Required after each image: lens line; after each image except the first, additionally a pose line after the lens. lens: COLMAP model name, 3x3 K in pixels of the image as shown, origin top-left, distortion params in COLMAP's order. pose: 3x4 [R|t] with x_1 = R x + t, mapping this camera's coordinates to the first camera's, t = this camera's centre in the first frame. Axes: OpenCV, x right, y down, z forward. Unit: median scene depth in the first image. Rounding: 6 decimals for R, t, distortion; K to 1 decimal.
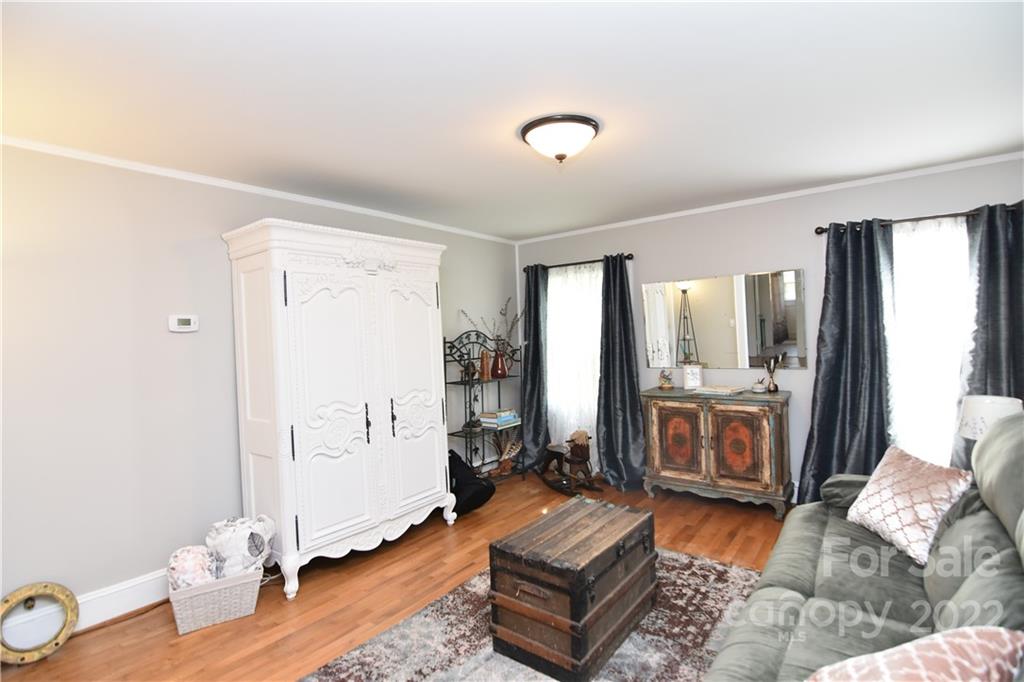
lens RADIAL K [[516.0, 0, 509.2], [0, 516.0, 338.7], [0, 0, 1]] dist [0.000271, -0.000059]
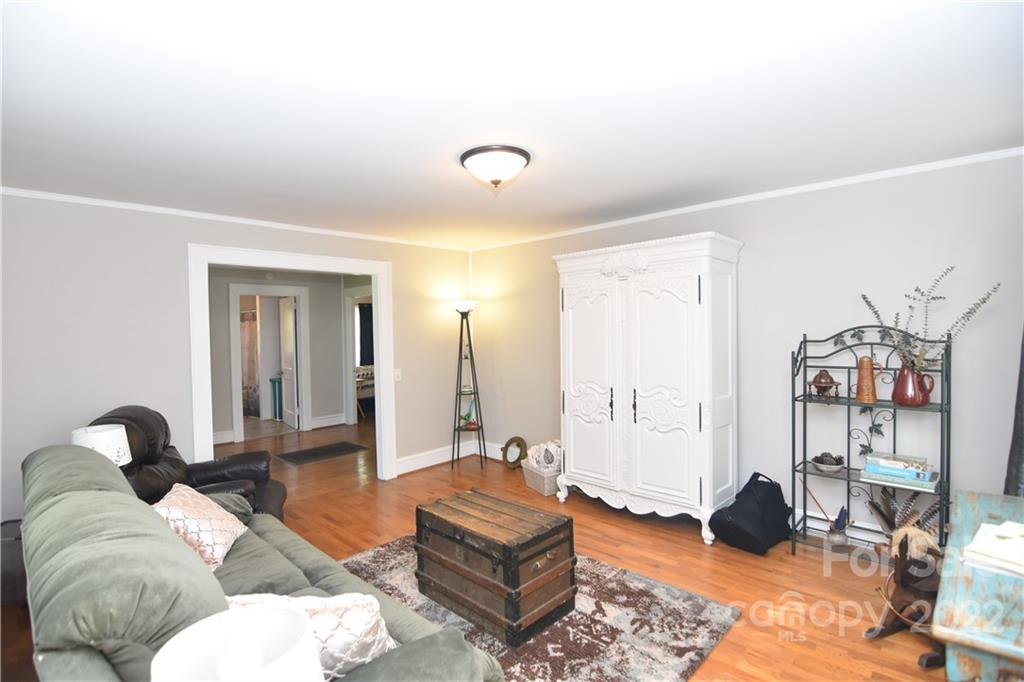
lens RADIAL K [[493.4, 0, 504.4], [0, 493.4, 338.7], [0, 0, 1]] dist [0.001195, 0.000137]
pose [[-0.131298, 0.051433, -0.990008, 0.865059], [0.009907, 0.998671, 0.050569, -0.049927], [0.991293, -0.003169, -0.131633, 0.859933]]
